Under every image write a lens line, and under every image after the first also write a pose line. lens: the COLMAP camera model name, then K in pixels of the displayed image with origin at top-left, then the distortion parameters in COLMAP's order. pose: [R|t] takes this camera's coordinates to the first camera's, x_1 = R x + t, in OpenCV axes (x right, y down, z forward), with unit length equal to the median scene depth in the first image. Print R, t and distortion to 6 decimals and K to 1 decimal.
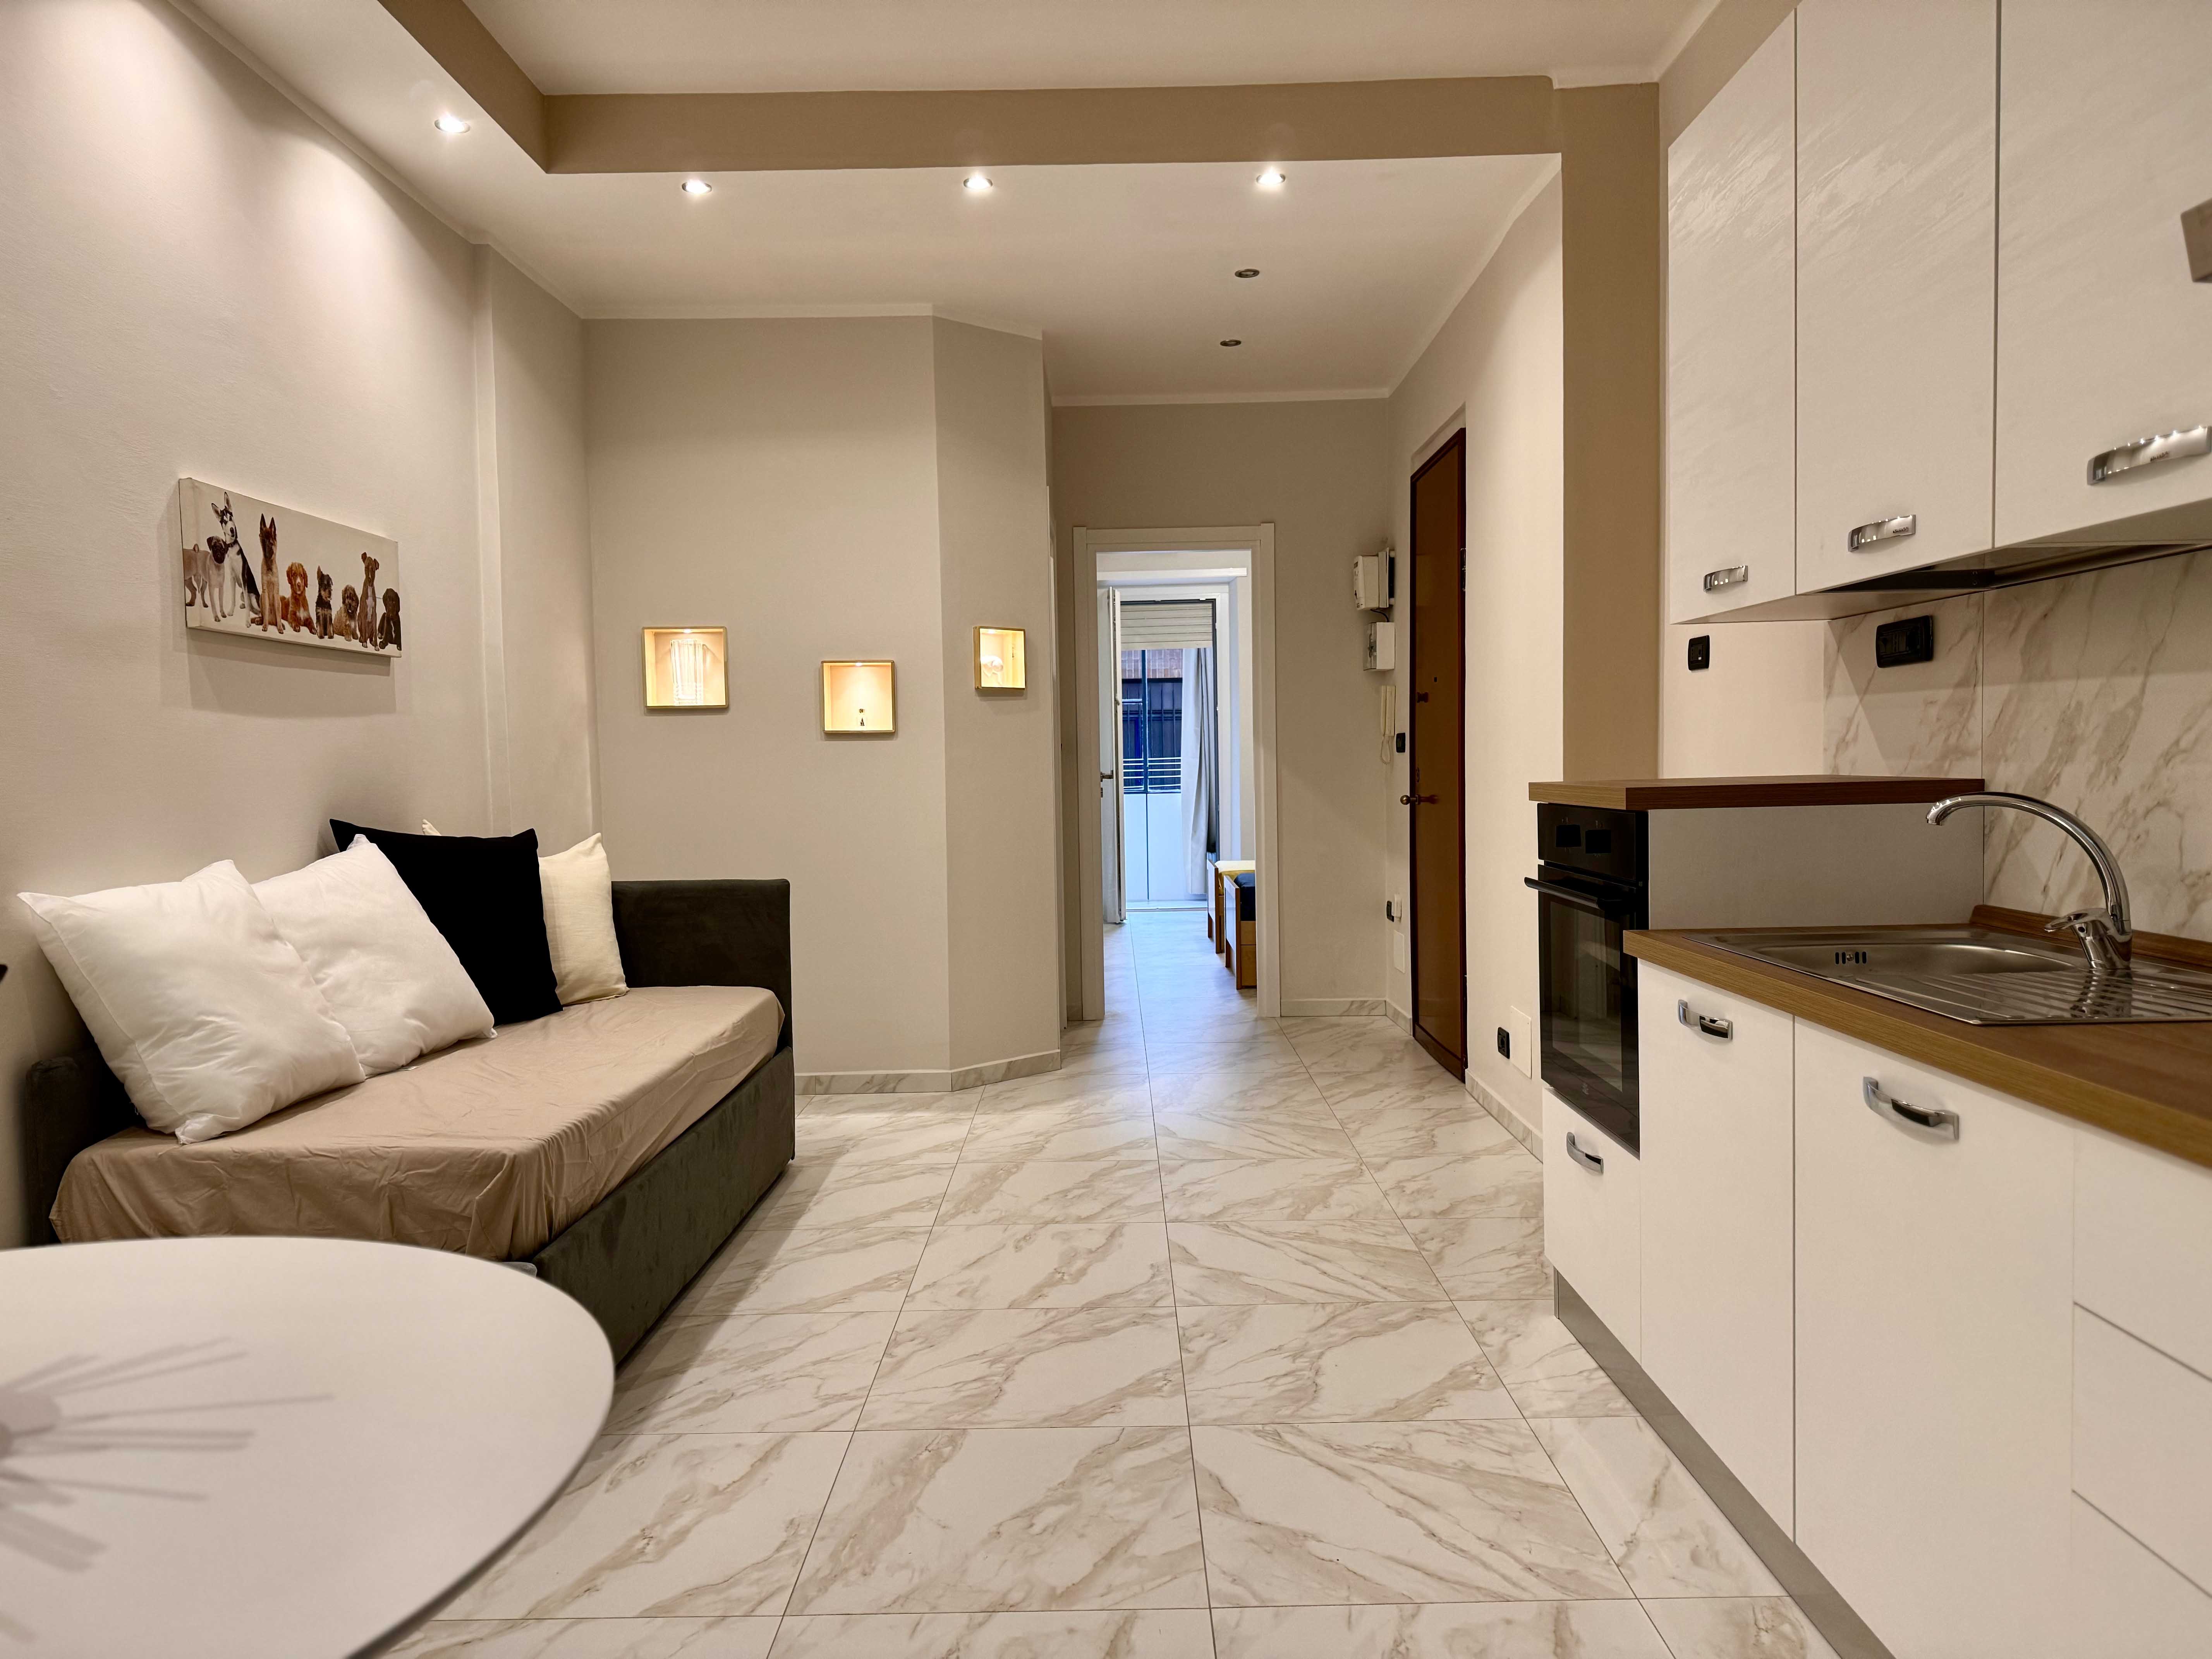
lens RADIAL K [[1565.7, 0, 1096.8], [0, 1565.7, 838.3], [0, 0, 1]] dist [0.004600, -0.001312]
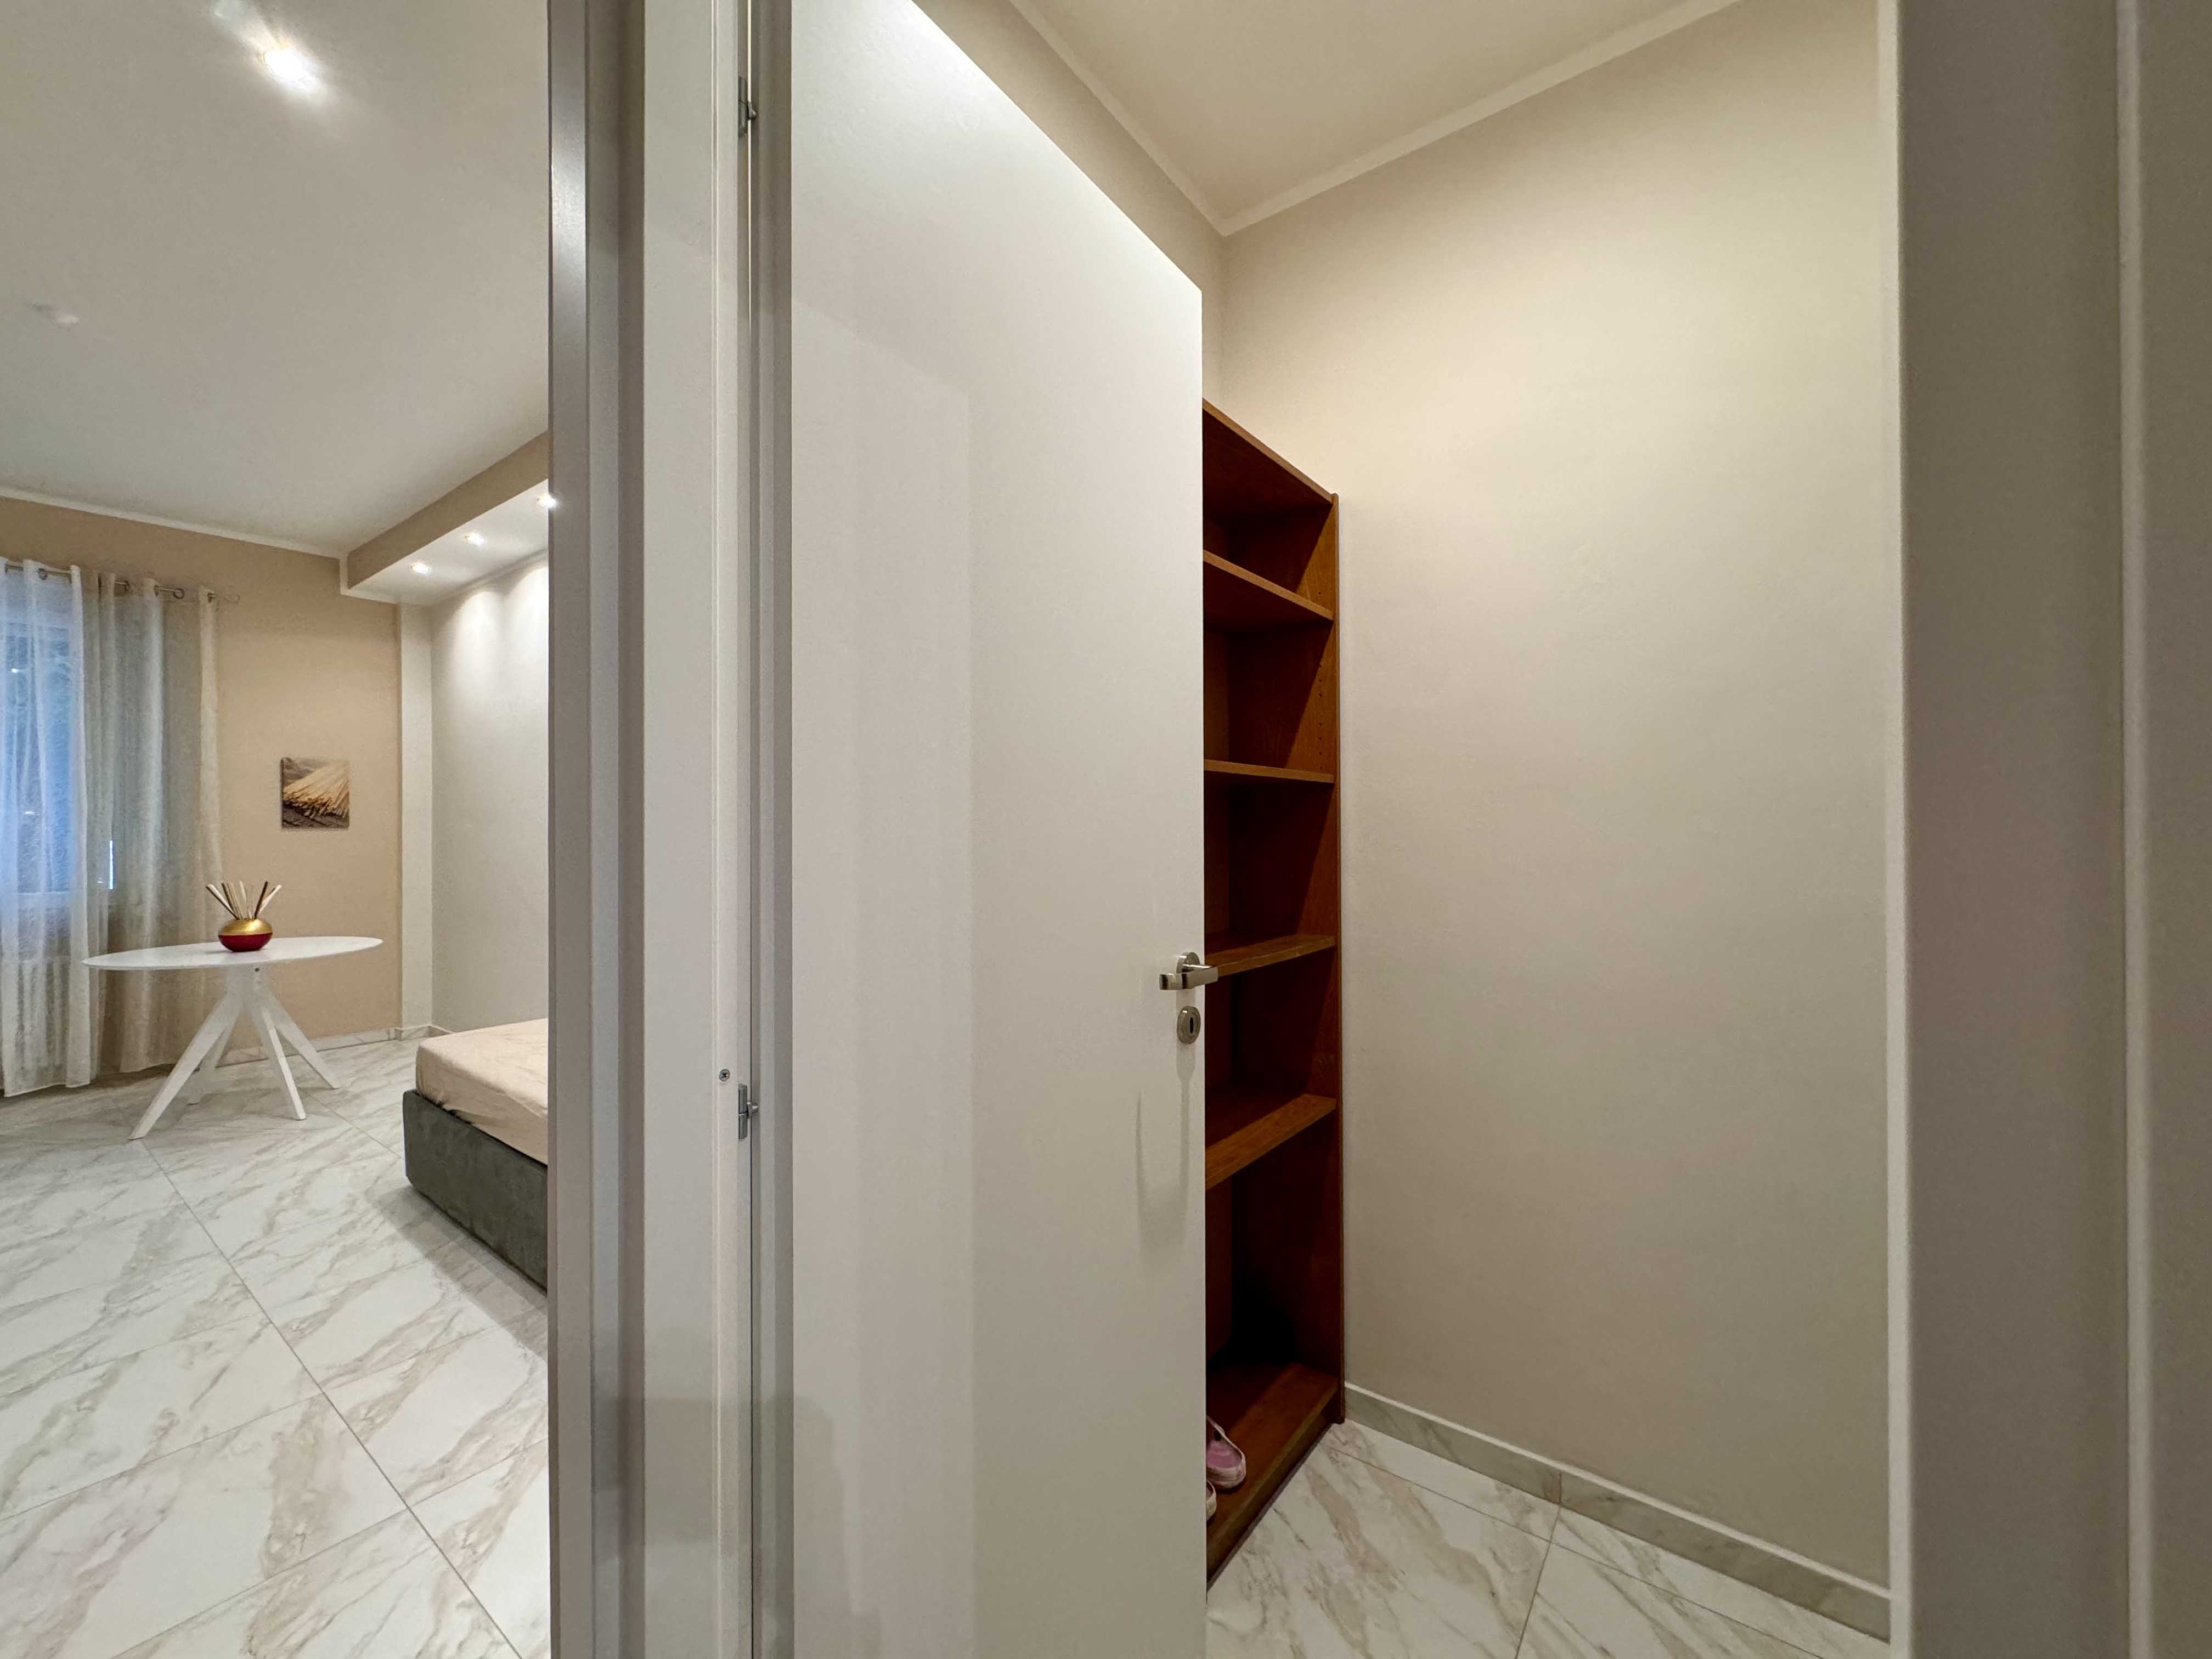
lens RADIAL K [[889.9, 0, 1106.0], [0, 889.9, 829.5], [0, 0, 1]] dist [-0.000821, 0.000709]
pose [[-0.592030, 0.020292, -0.805661, 0.043430], [-0.024433, 0.998772, 0.043110, -0.135310], [0.805546, 0.045207, -0.590807, 1.989893]]
